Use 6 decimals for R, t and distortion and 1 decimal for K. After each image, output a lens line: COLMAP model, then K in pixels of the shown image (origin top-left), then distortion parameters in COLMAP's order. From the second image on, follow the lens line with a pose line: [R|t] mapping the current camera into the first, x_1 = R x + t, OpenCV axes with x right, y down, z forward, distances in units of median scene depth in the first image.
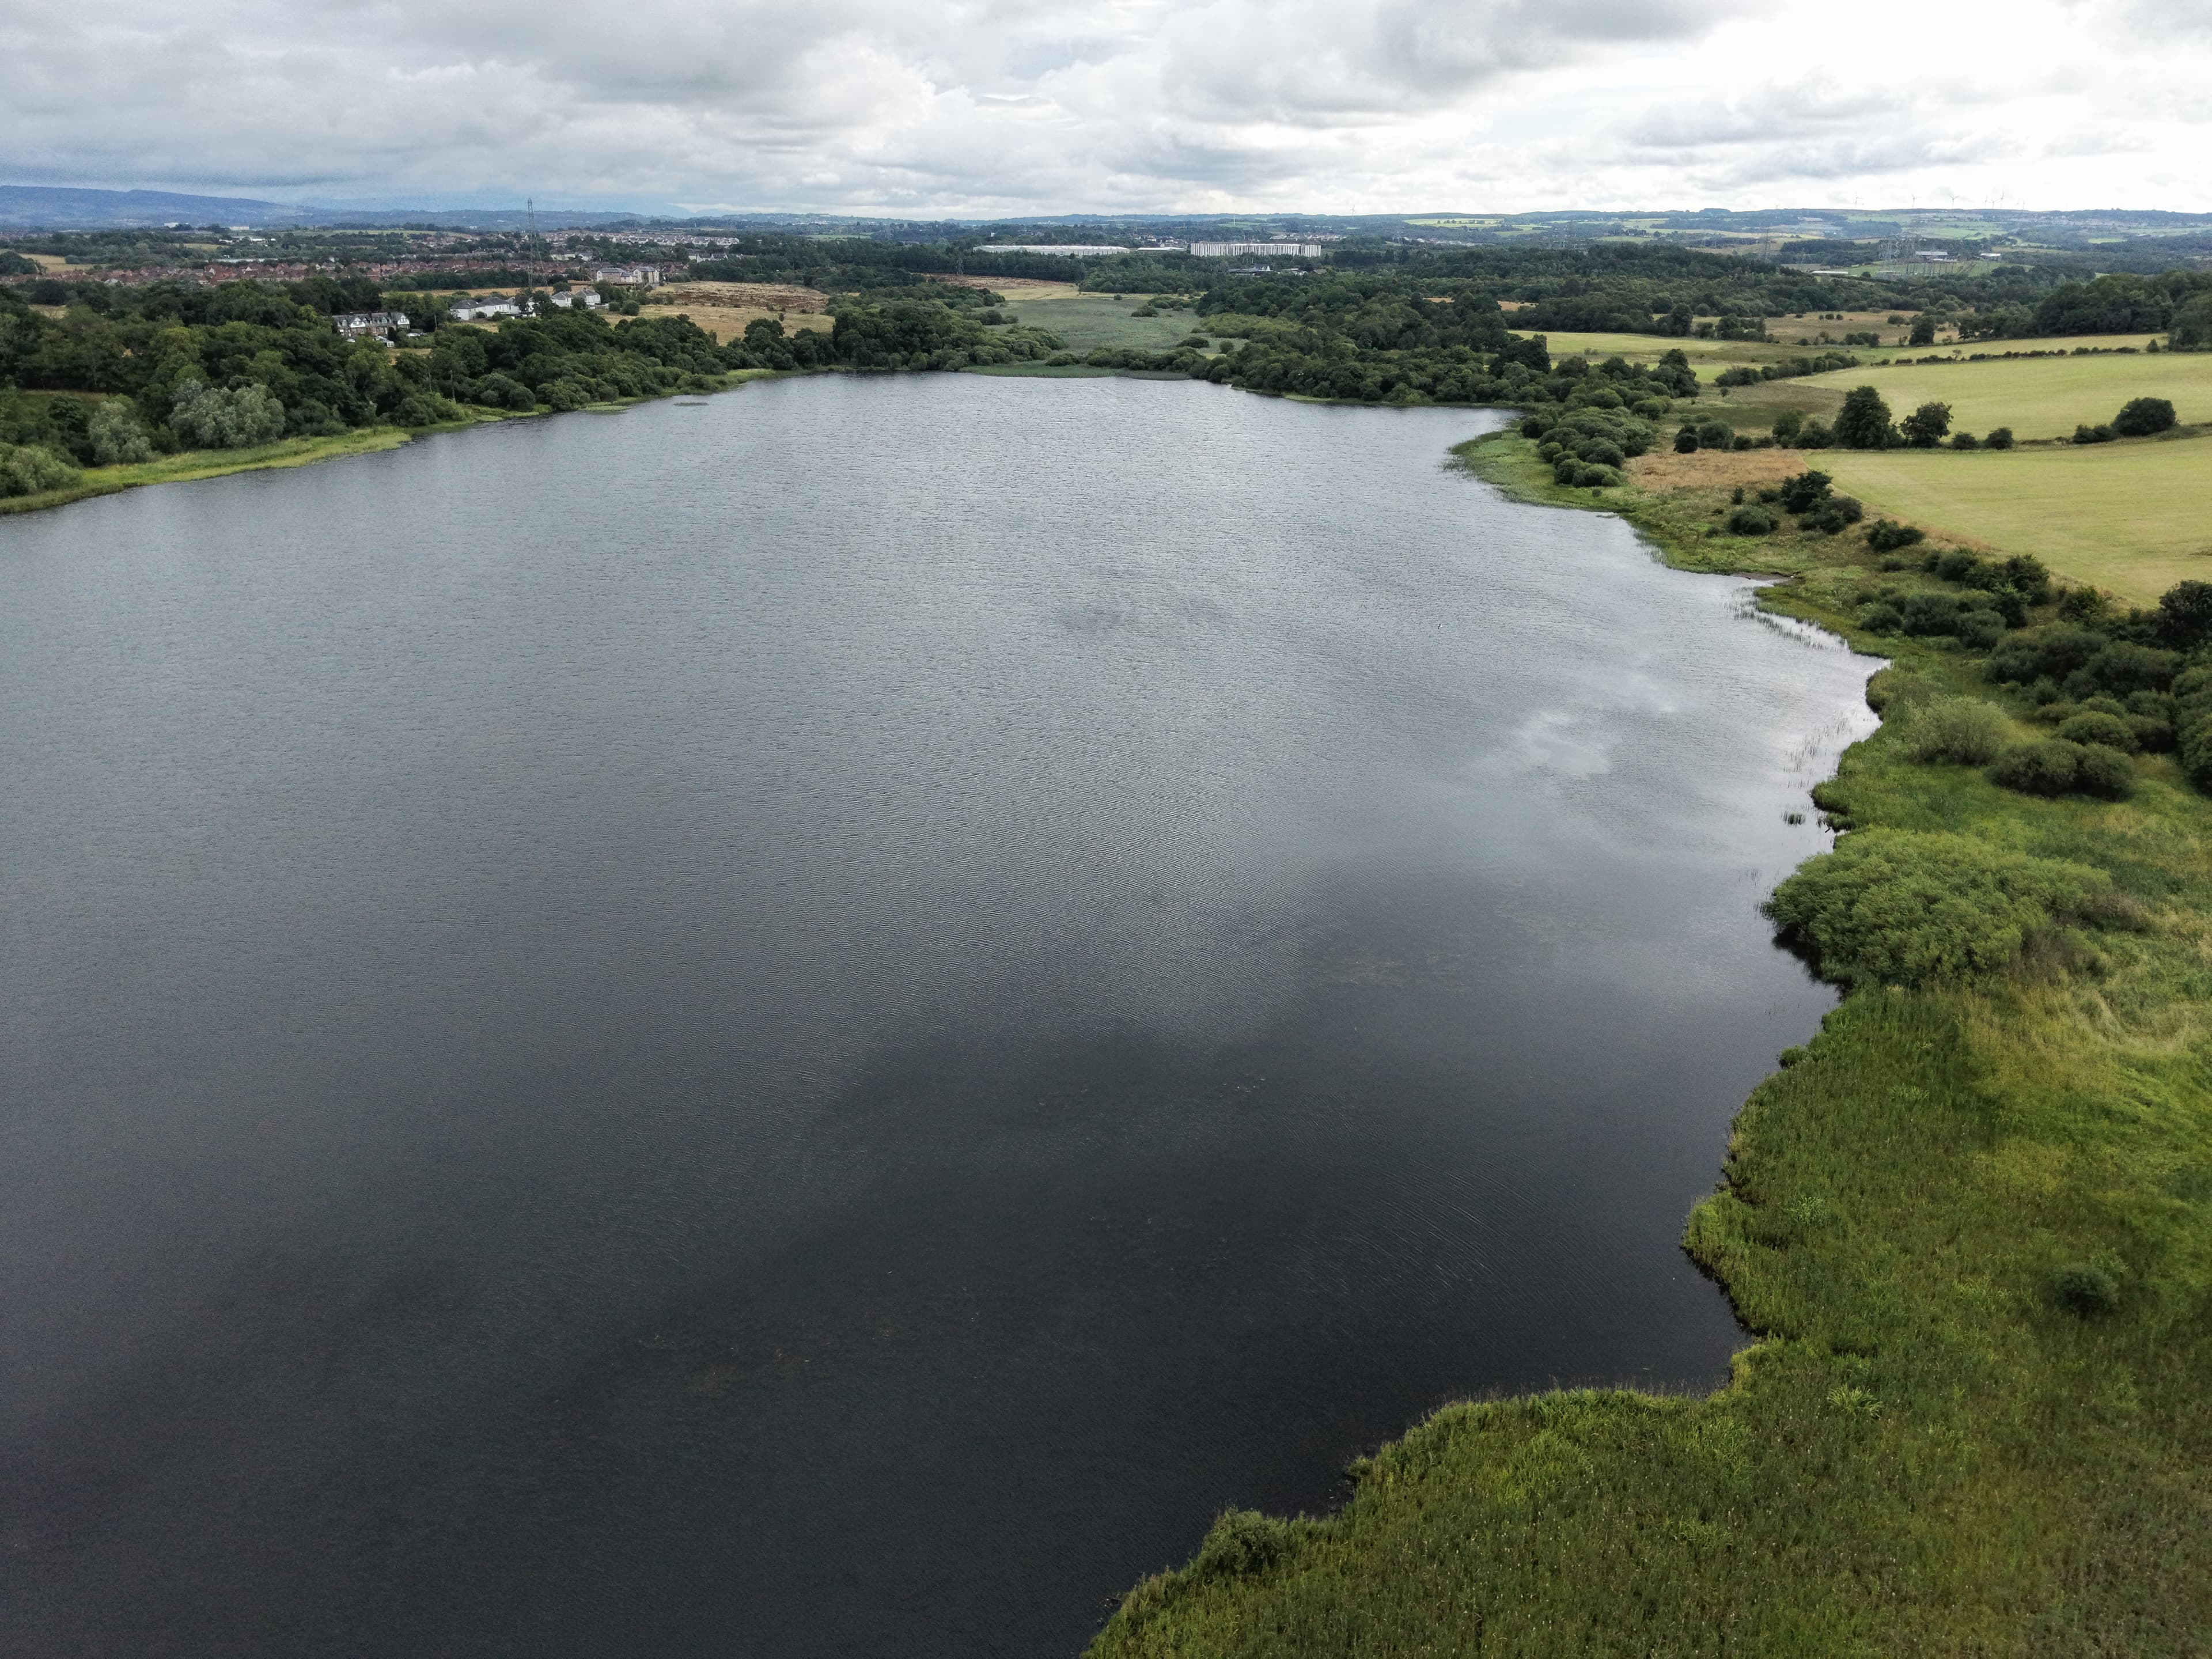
lens RADIAL K [[1685.8, 0, 1112.2], [0, 1685.8, 827.4], [0, 0, 1]] dist [0.122765, -0.233387]
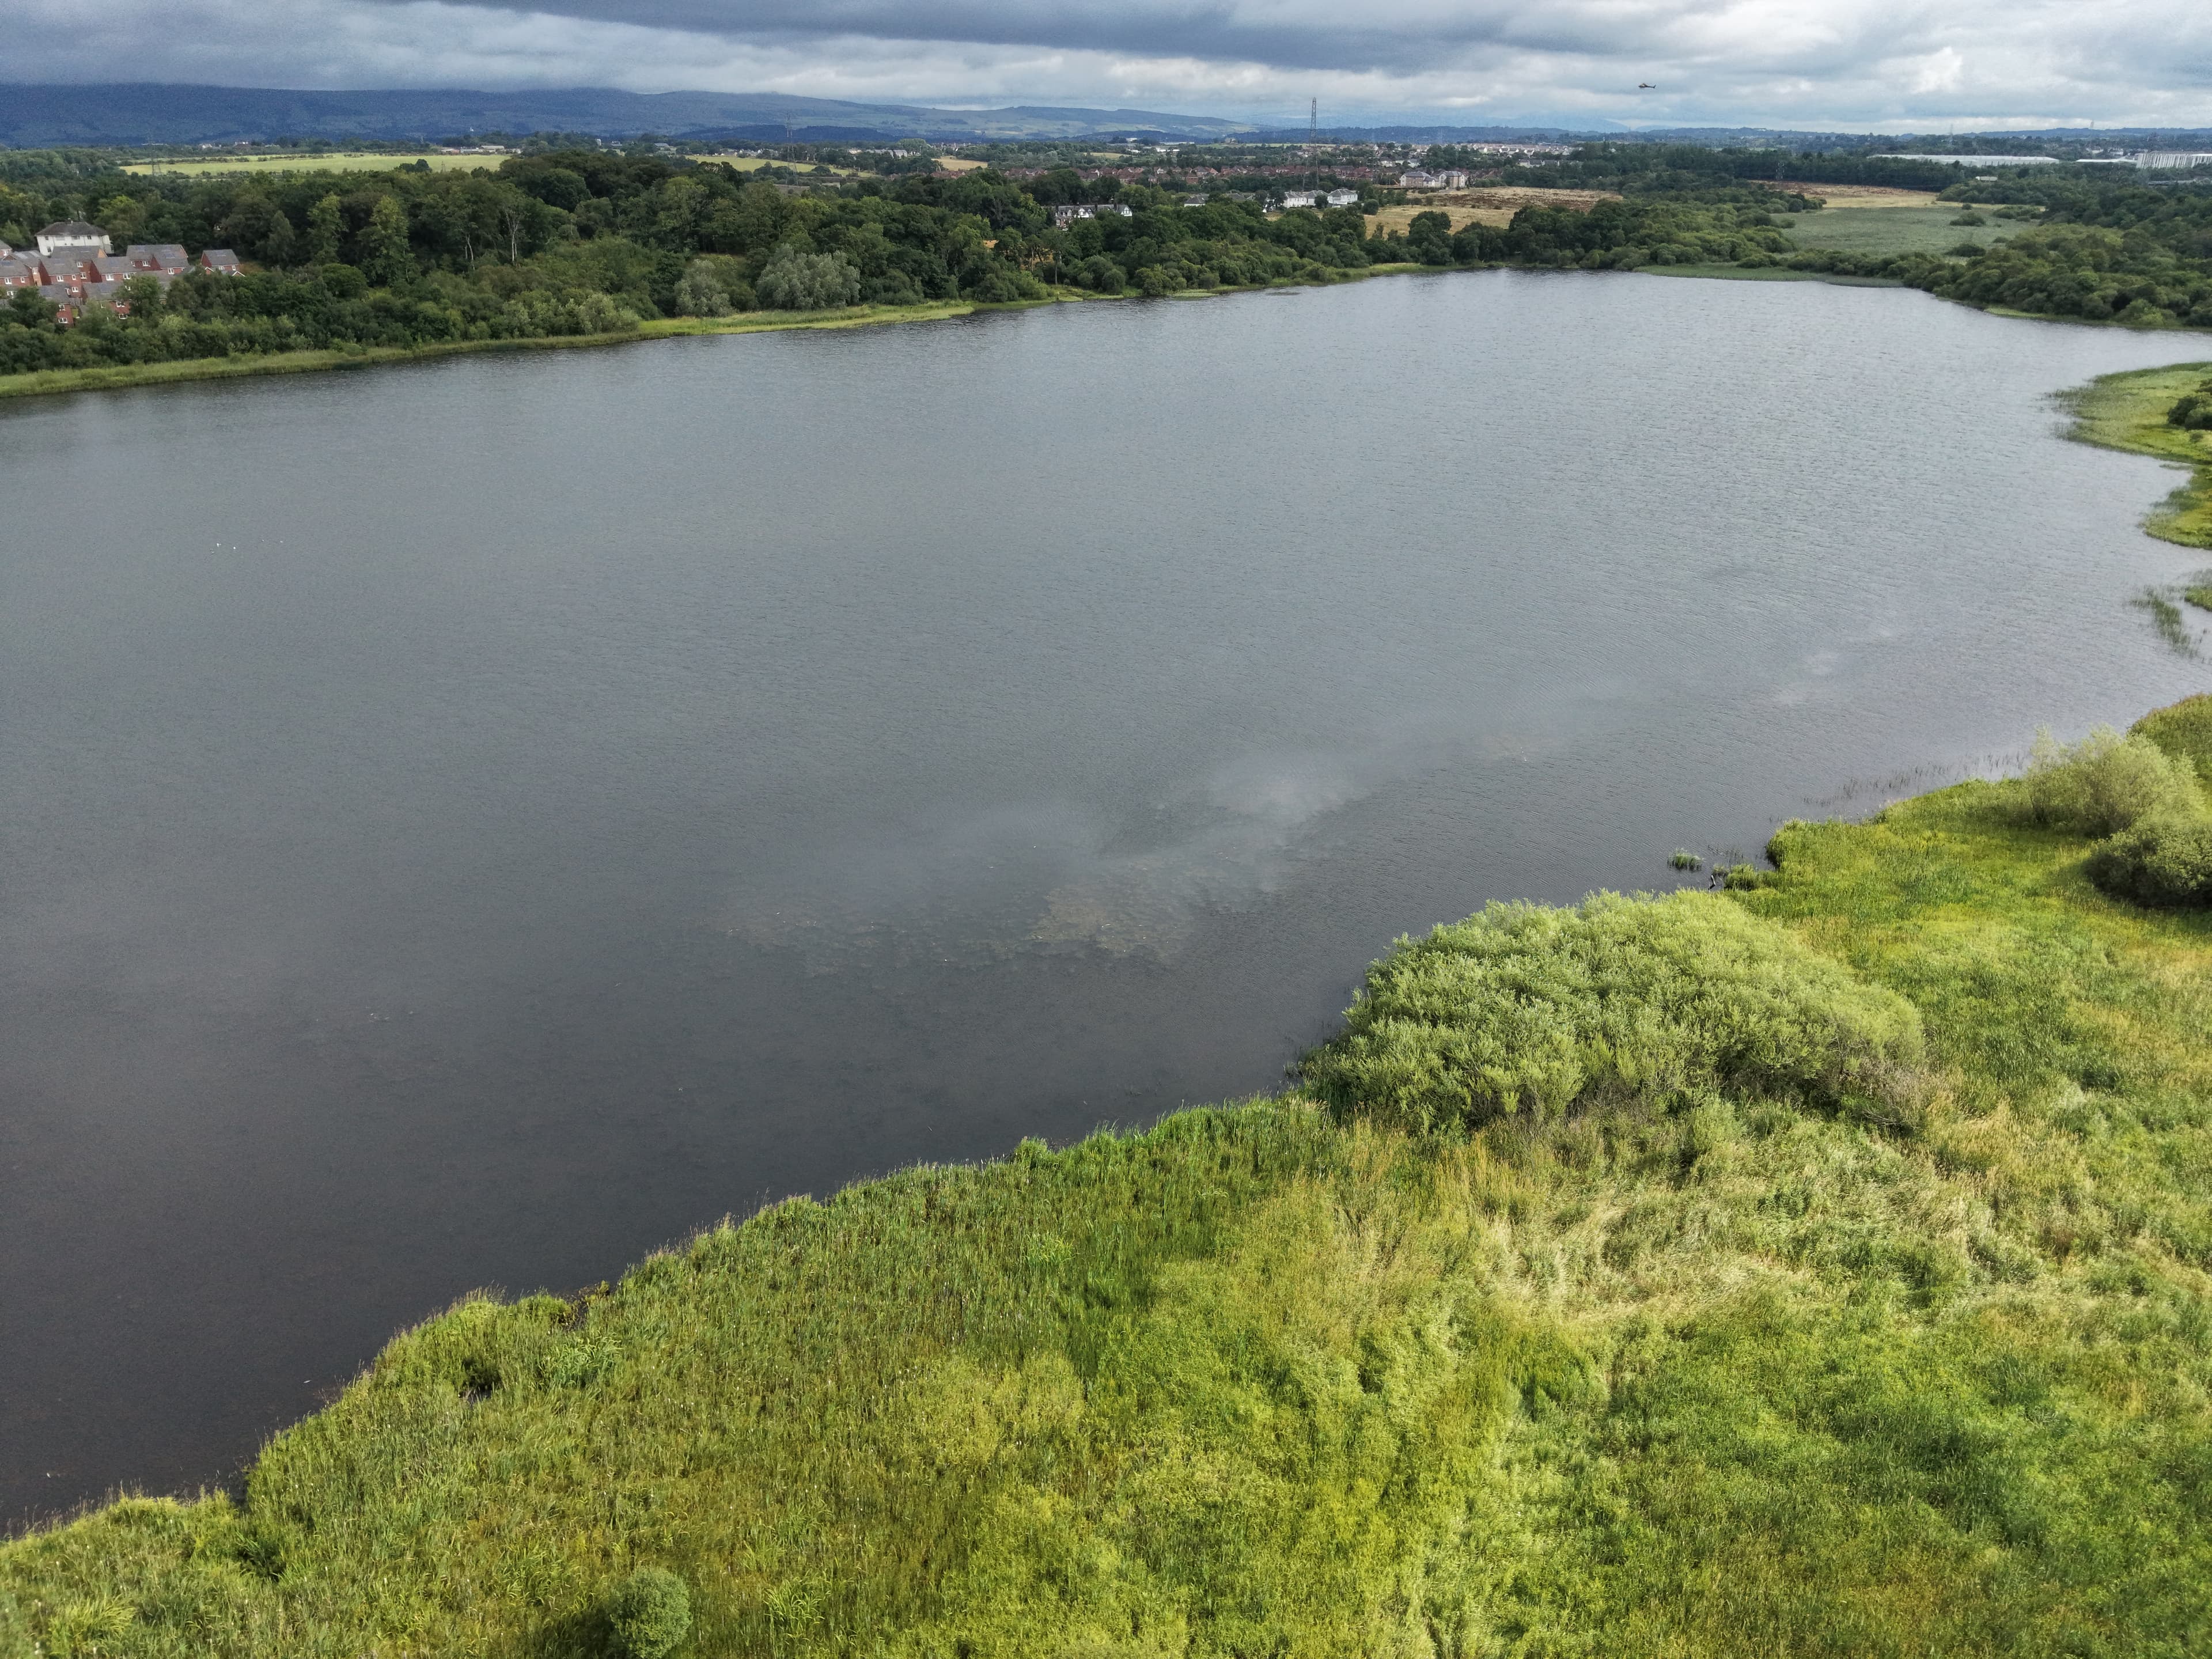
lens RADIAL K [[1700.1, 0, 1116.1], [0, 1700.1, 828.0], [0, 0, 1]] dist [0.048876, -0.091717]
pose [[0.876065, 0.176149, -0.448868, 0.140711], [-0.157247, 0.984363, 0.079392, -0.010136], [0.455833, 0.001030, 0.890064, 0.084755]]
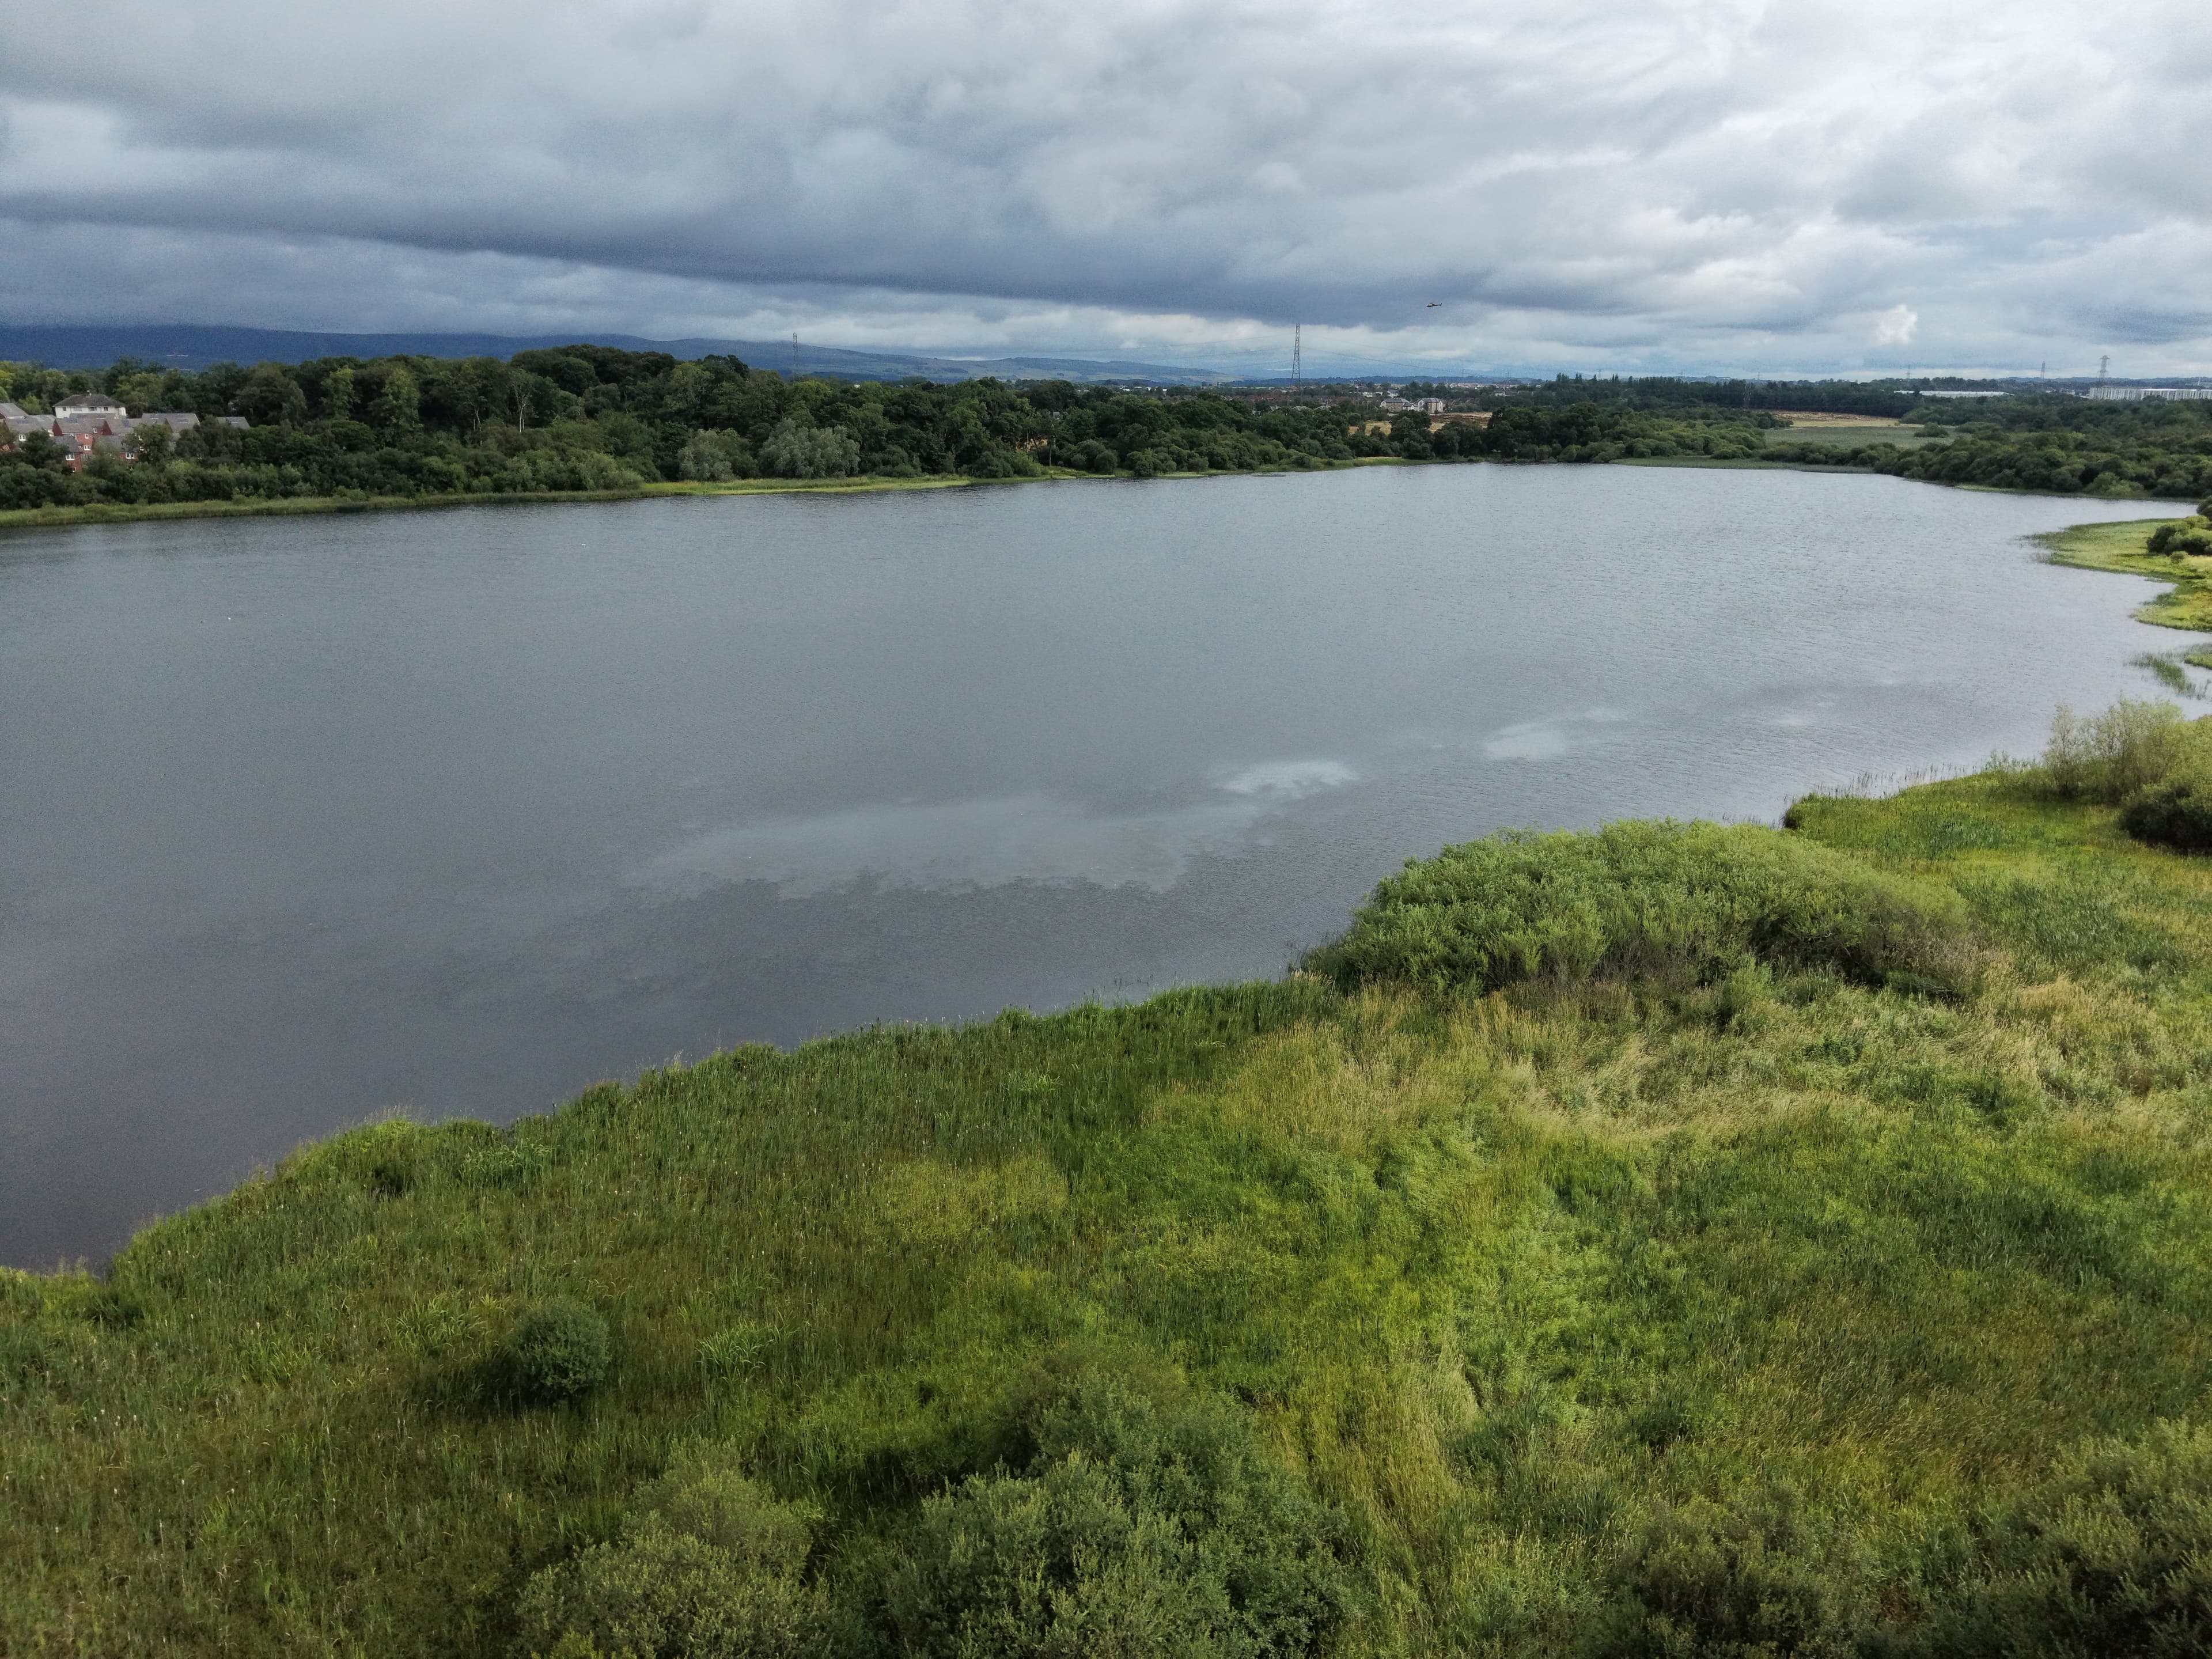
lens RADIAL K [[1685.5, 0, 1114.6], [0, 1685.5, 849.3], [0, 0, 1]] dist [0.084645, -0.150053]
pose [[0.877708, 0.126192, -0.462282, 0.140943], [-0.161769, 0.986098, -0.037961, 0.017558], [0.451065, 0.108102, 0.885920, 0.093966]]
